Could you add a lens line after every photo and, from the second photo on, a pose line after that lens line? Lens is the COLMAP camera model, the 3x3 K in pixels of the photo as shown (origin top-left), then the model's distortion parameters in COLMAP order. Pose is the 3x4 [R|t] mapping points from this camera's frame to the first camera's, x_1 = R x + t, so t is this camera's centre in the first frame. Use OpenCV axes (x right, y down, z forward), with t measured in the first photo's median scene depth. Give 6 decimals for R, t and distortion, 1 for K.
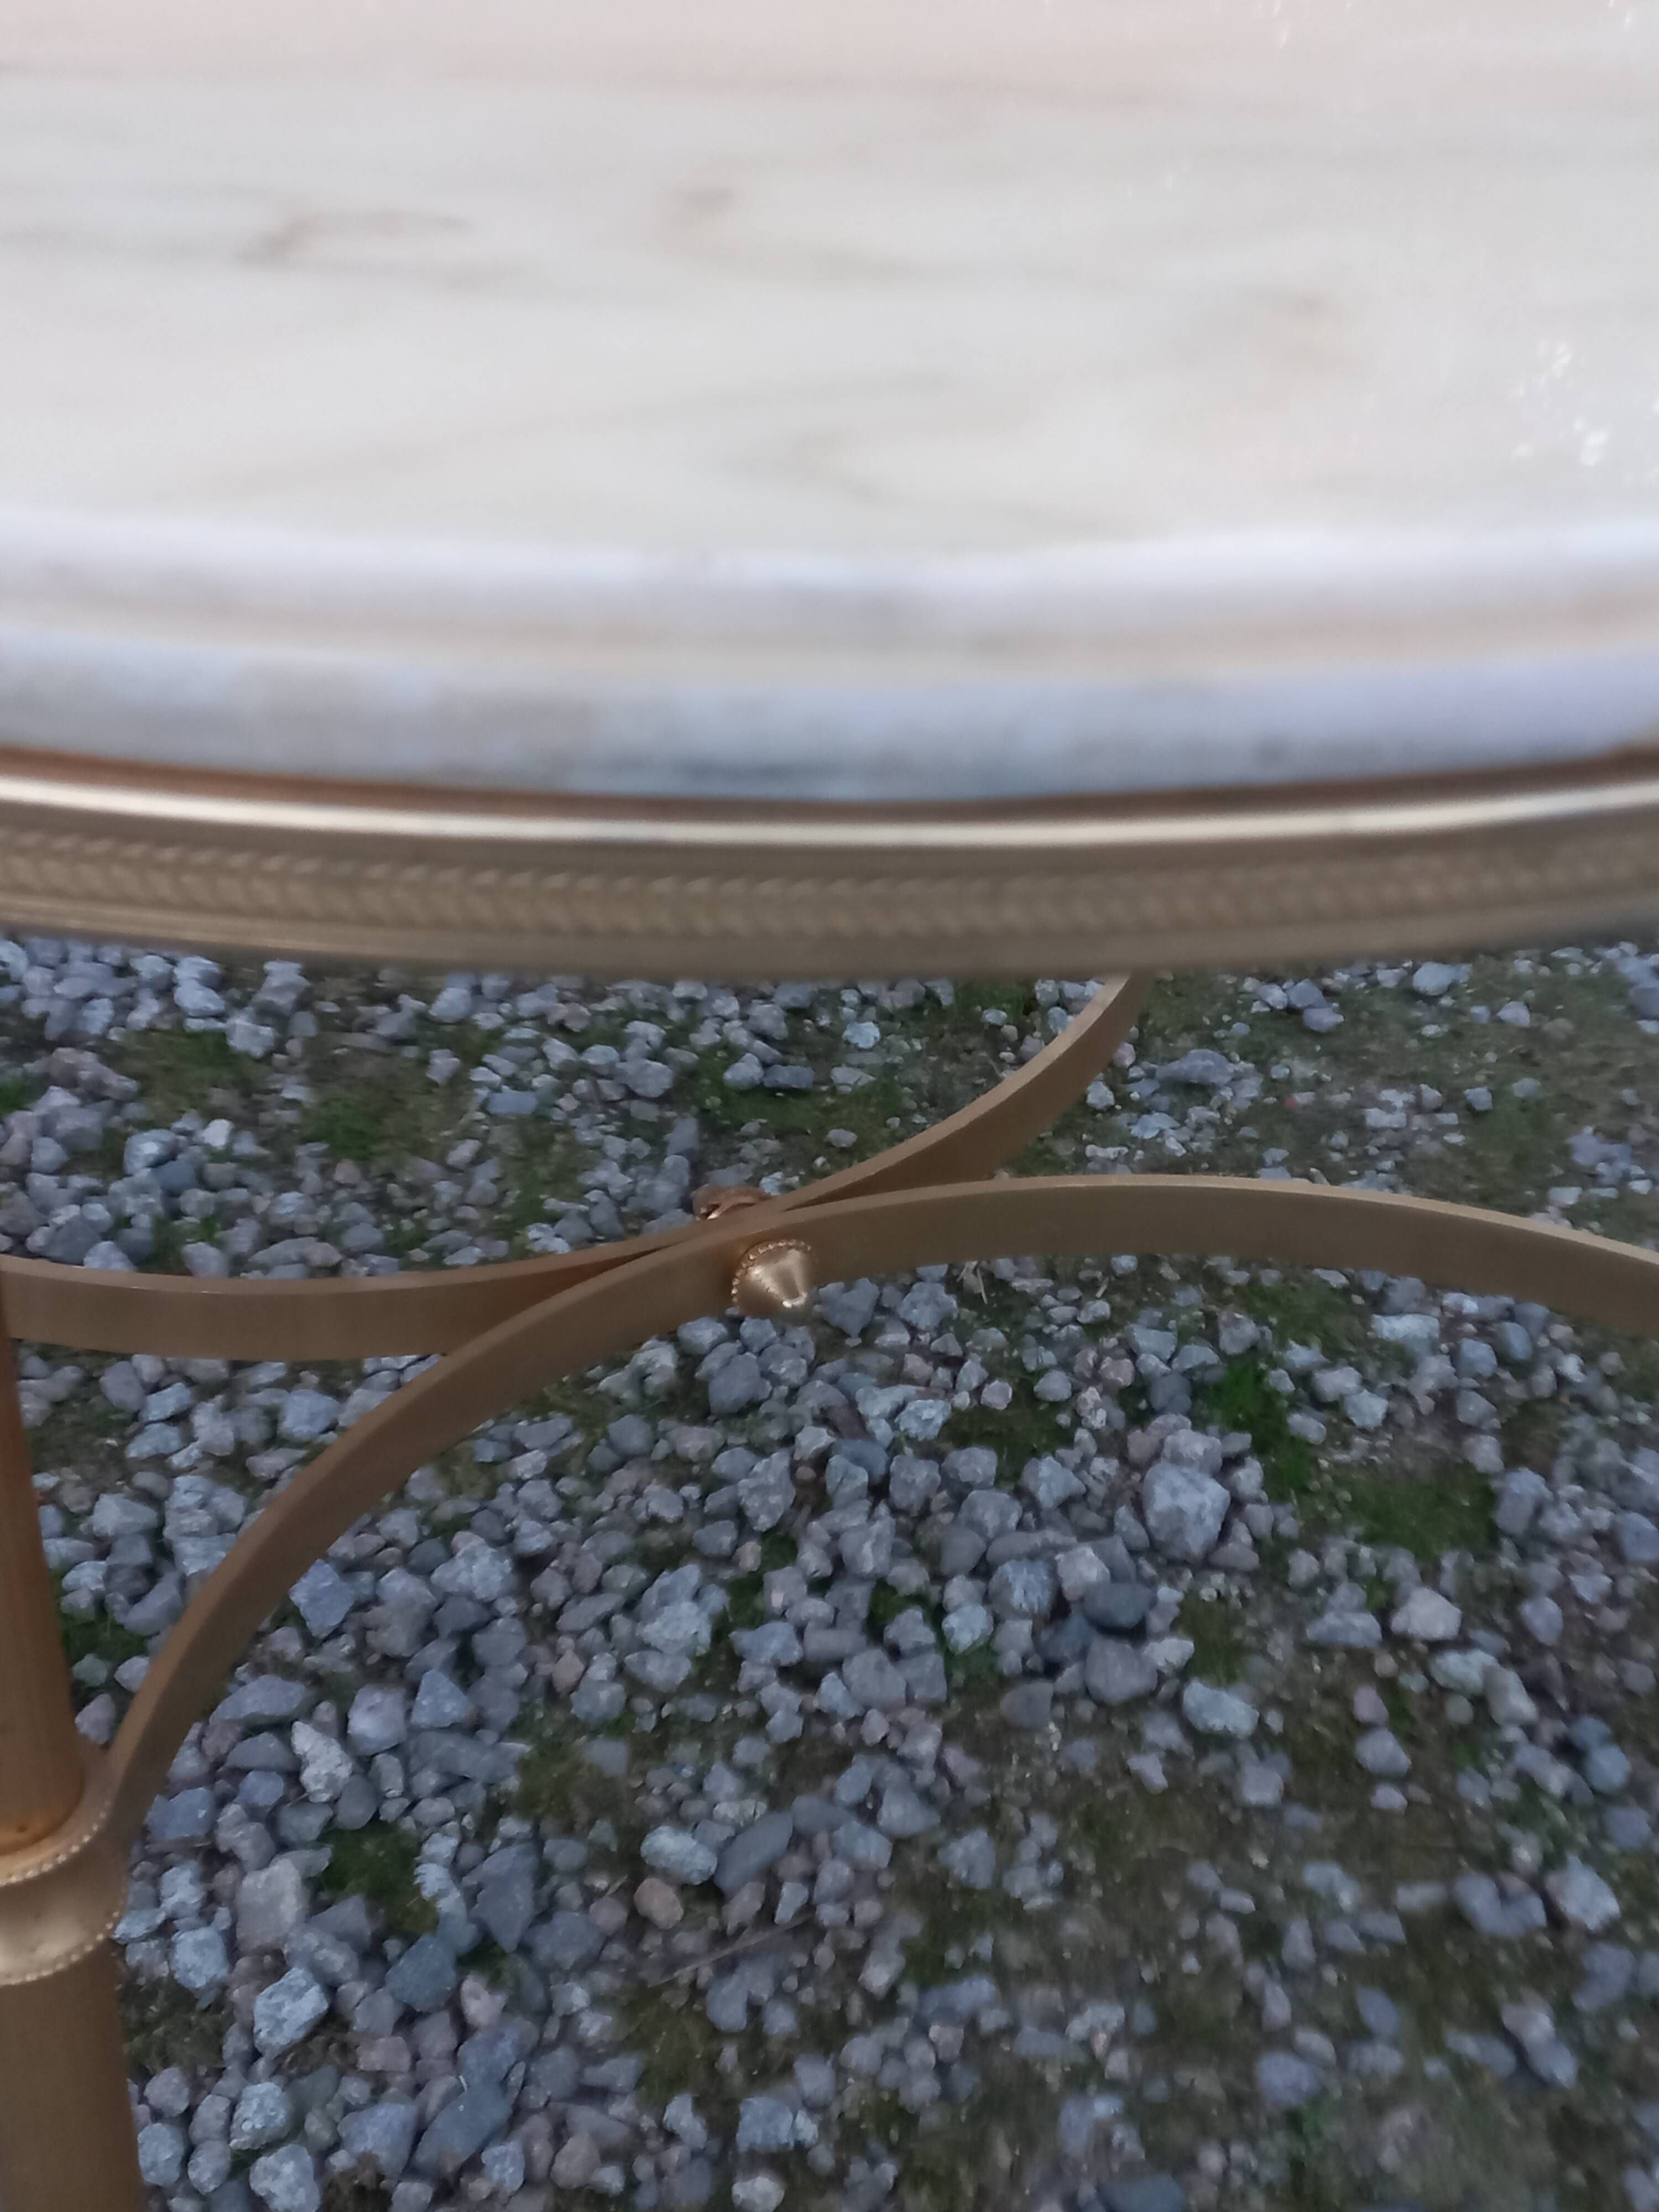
lens RADIAL K [[3131.7, 0, 867.9], [0, 3131.7, 1103.2], [0, 0, 1]] dist [0.083100, 0.000000]
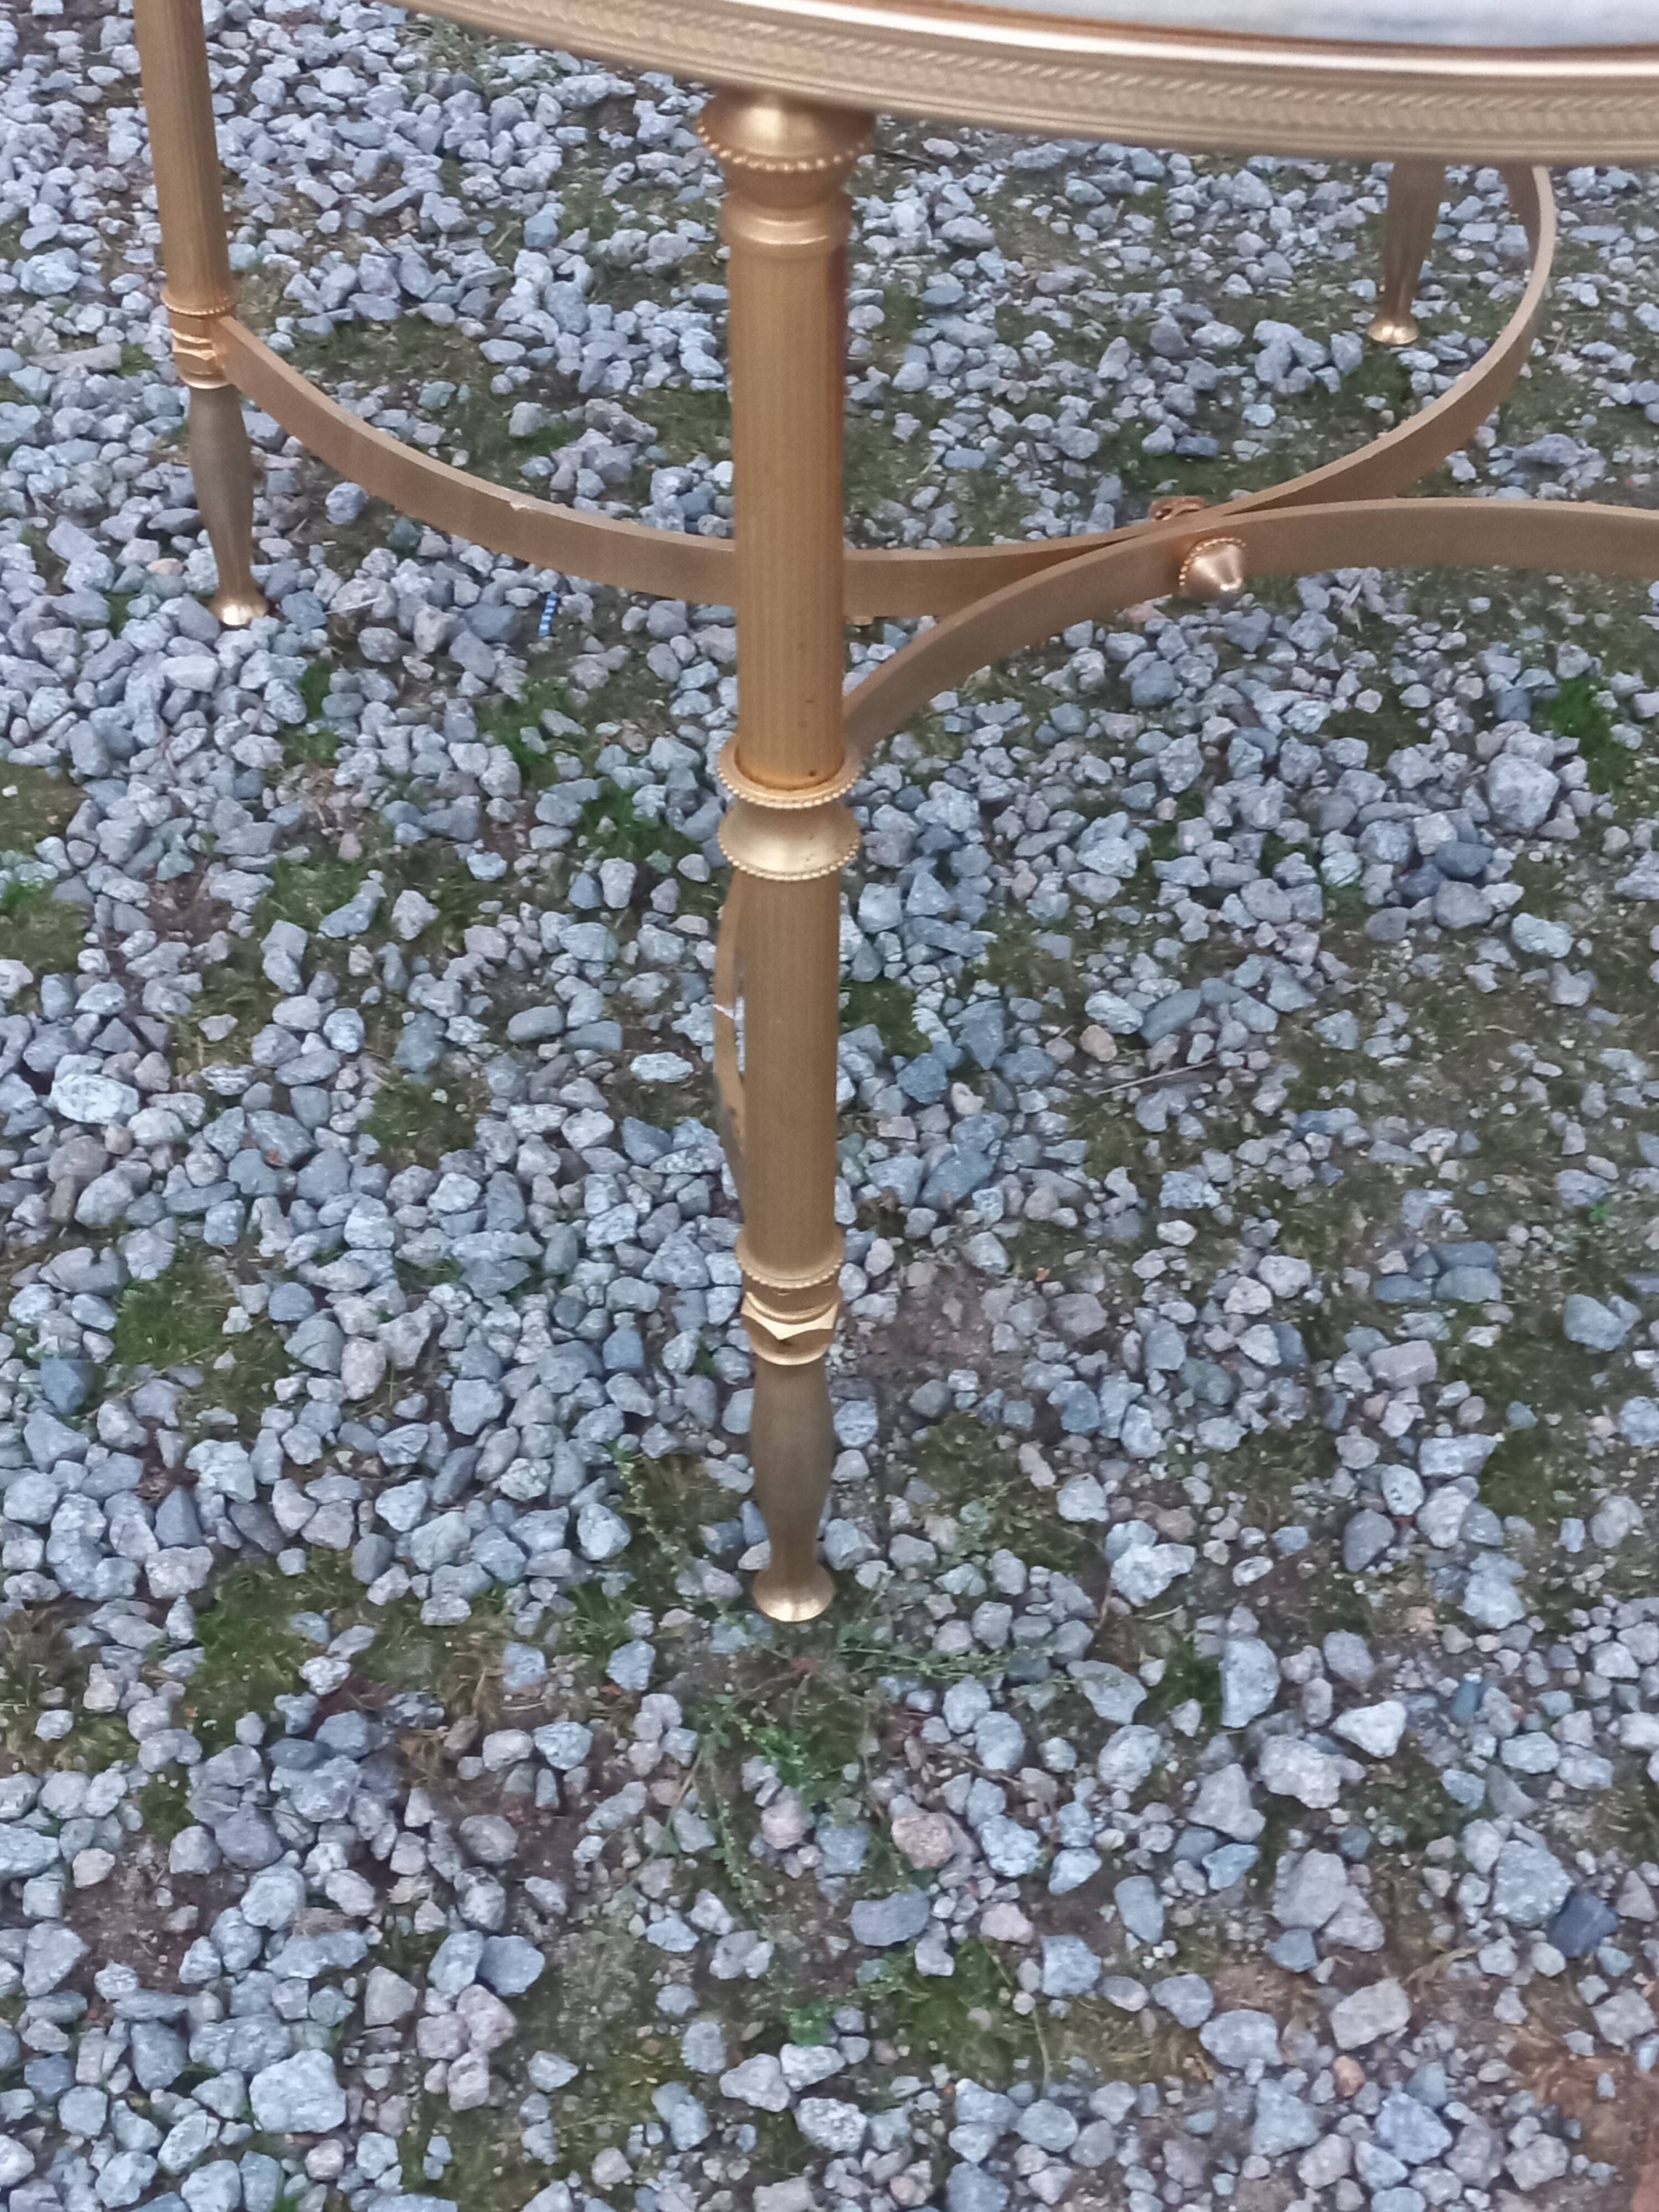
lens RADIAL K [[3131.7, 0, 838.7], [0, 3131.7, 1109.8], [0, 0, 1]] dist [0.083100, 0.000000]
pose [[0.994896, 0.055944, -0.083975, -0.056307], [-0.042452, 0.987061, 0.154626, 0.074697], [0.091539, -0.150272, 0.984398, -0.266836]]
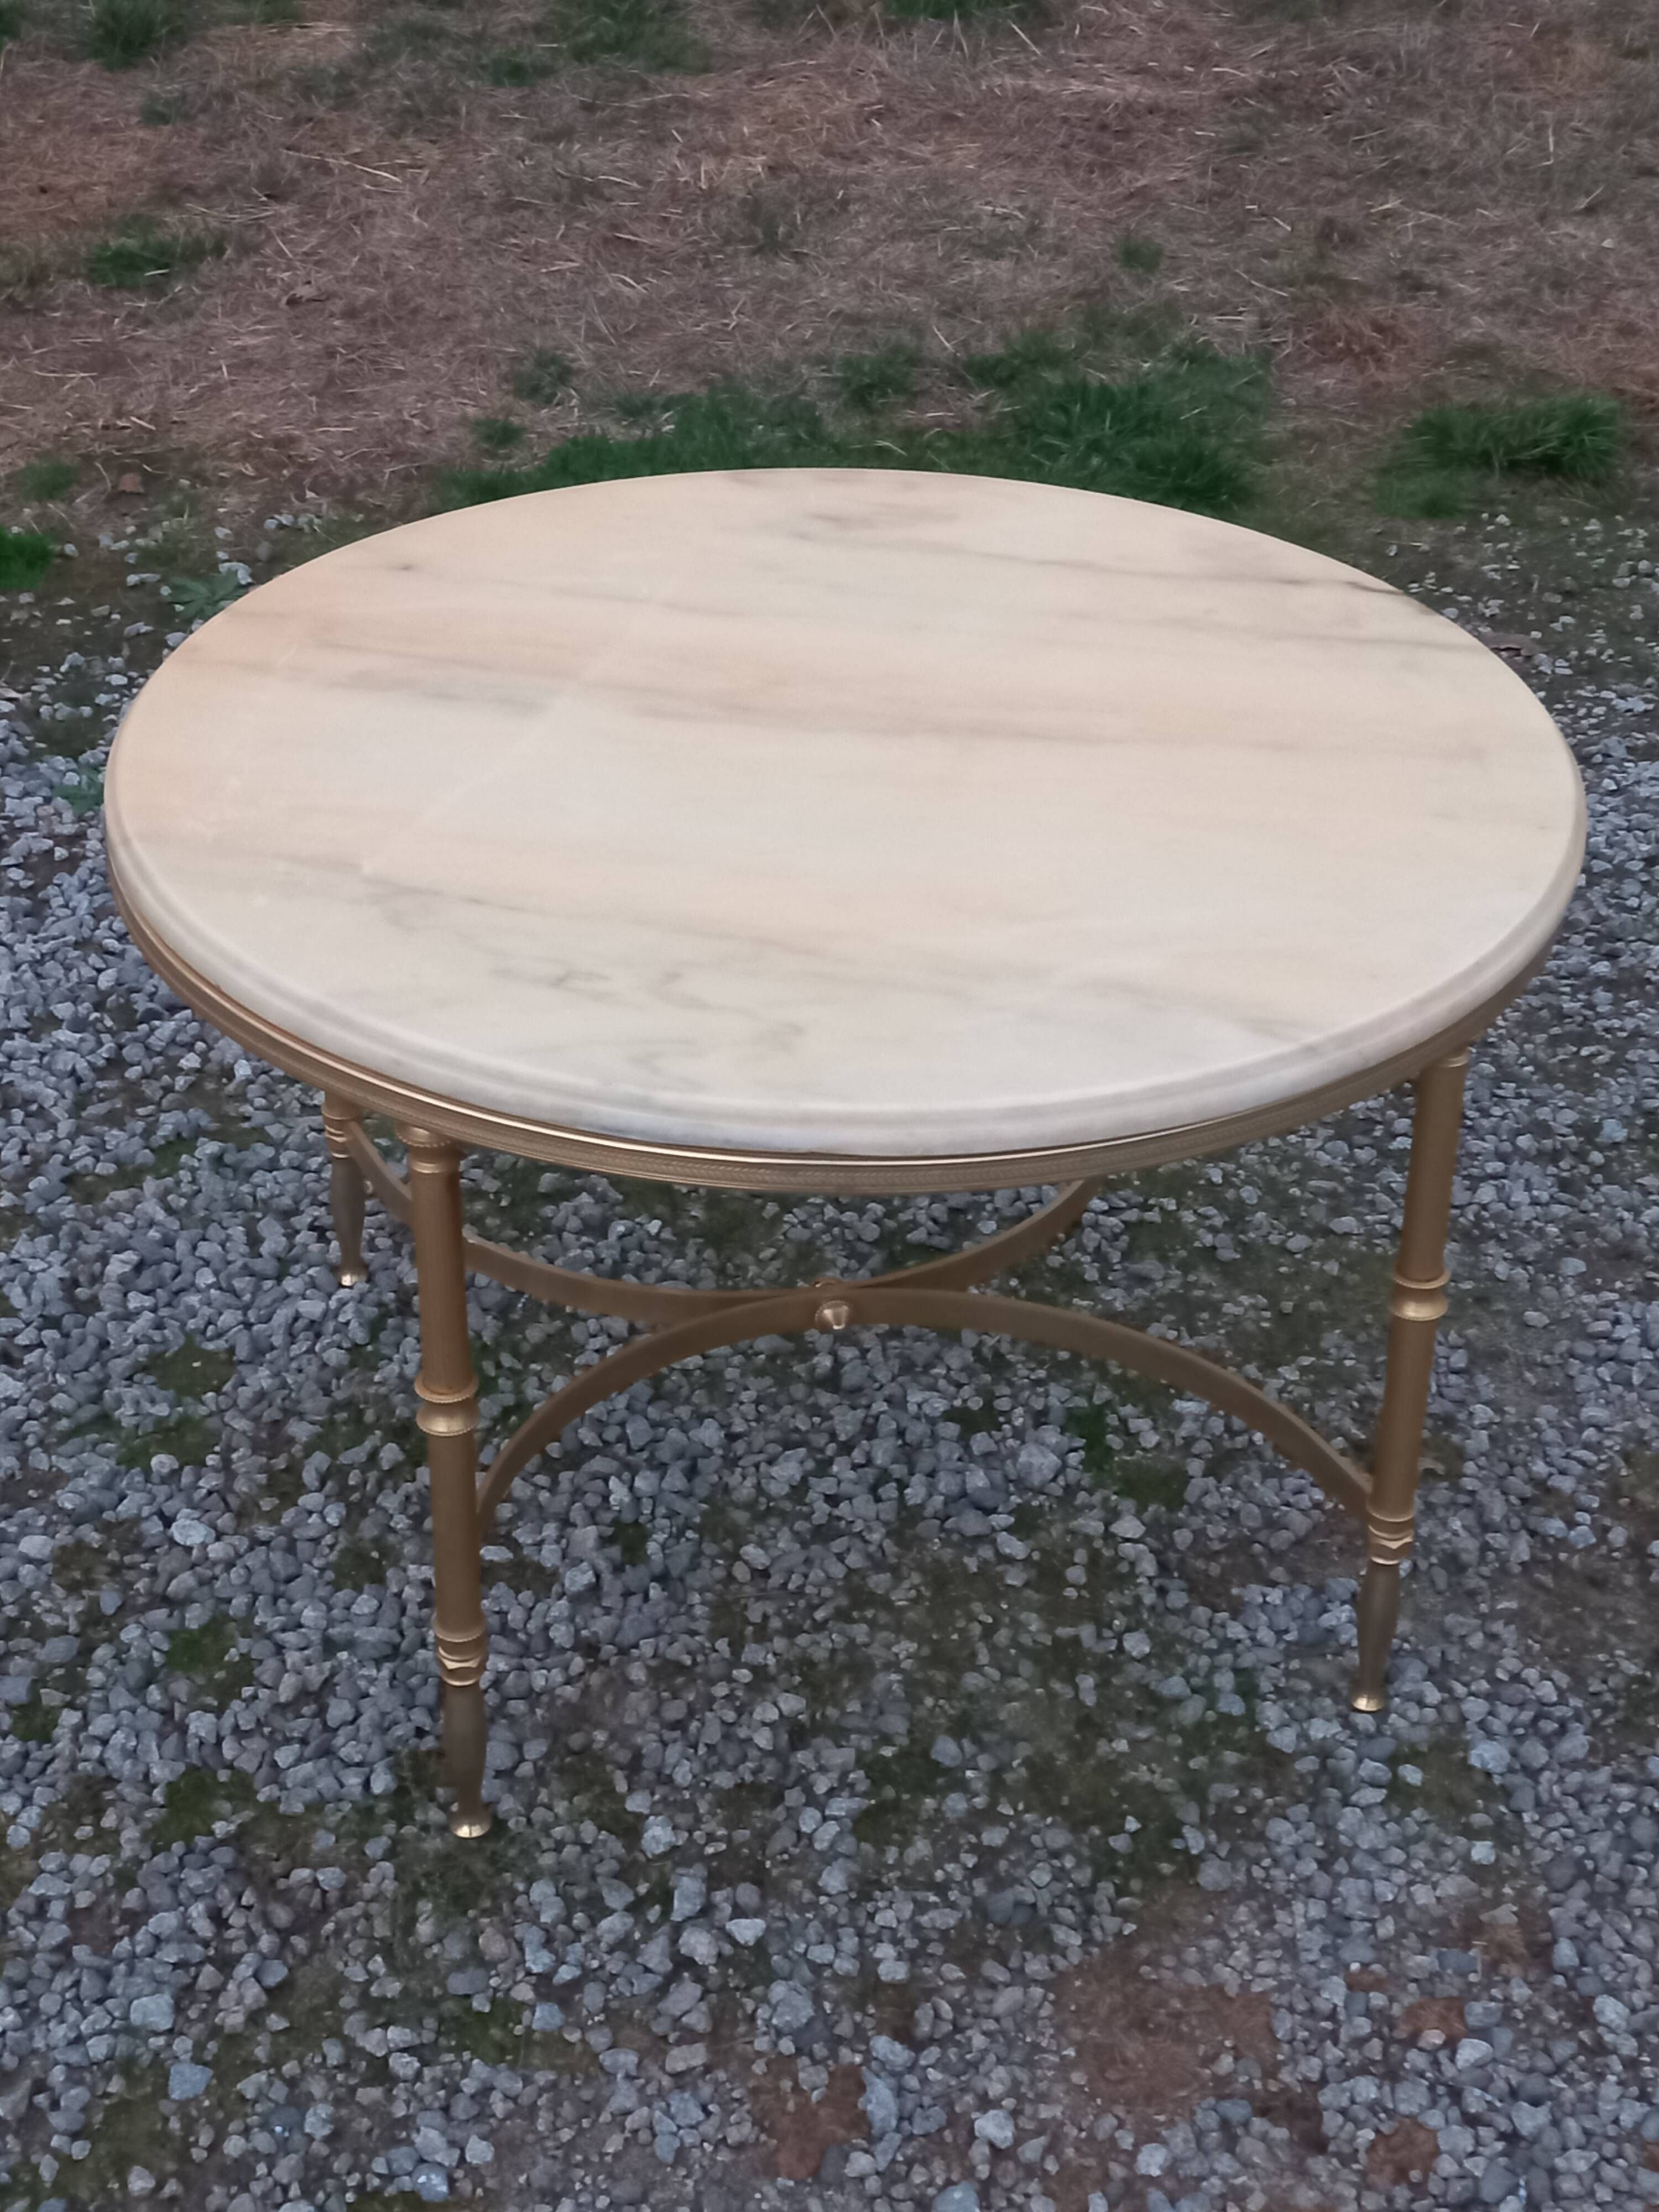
lens RADIAL K [[3131.7, 0, 839.4], [0, 3131.7, 1112.4], [0, 0, 1]] dist [0.083100, 0.000000]
pose [[0.960031, 0.138659, -0.243134, 0.465199], [-0.152824, 0.987431, -0.040305, 0.000256], [0.234489, 0.075850, 0.969155, -1.122654]]
